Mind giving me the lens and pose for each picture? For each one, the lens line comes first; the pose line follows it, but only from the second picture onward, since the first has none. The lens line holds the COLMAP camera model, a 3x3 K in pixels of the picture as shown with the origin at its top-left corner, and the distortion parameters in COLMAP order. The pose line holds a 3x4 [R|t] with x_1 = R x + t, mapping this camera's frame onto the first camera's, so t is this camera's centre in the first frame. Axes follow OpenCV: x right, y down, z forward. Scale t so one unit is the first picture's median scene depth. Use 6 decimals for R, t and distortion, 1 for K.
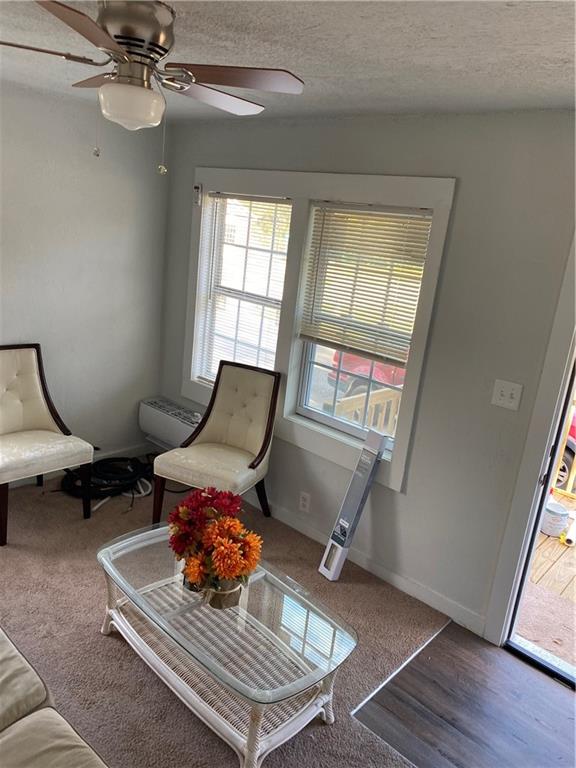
lens RADIAL K [[578.4, 0, 288.0], [0, 578.4, 384.0], [0, 0, 1]] dist [0.069351, -0.094415]
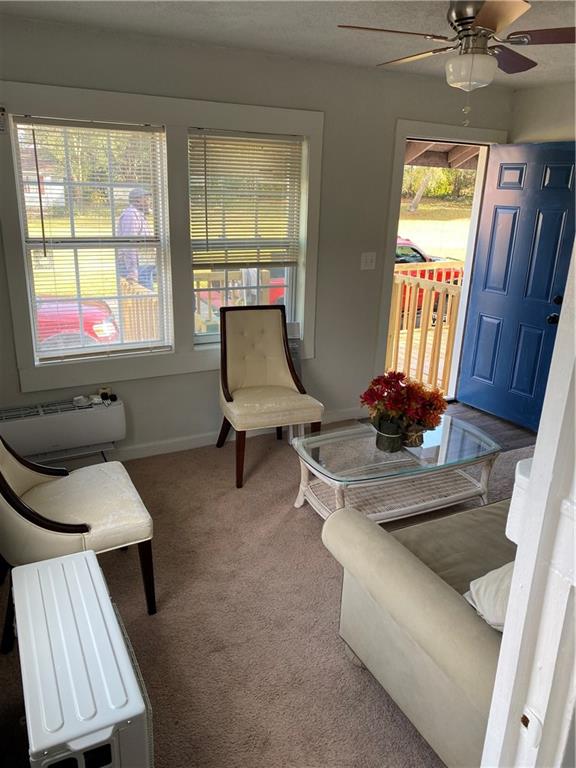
lens RADIAL K [[585.3, 0, 288.2], [0, 585.3, 373.5], [0, 0, 1]] dist [0.001100, -0.001451]
pose [[0.367455, -0.393216, 0.842828, -0.898111], [0.250532, 0.914577, 0.317463, -0.202937], [-0.895662, 0.094502, 0.434579, 0.444753]]
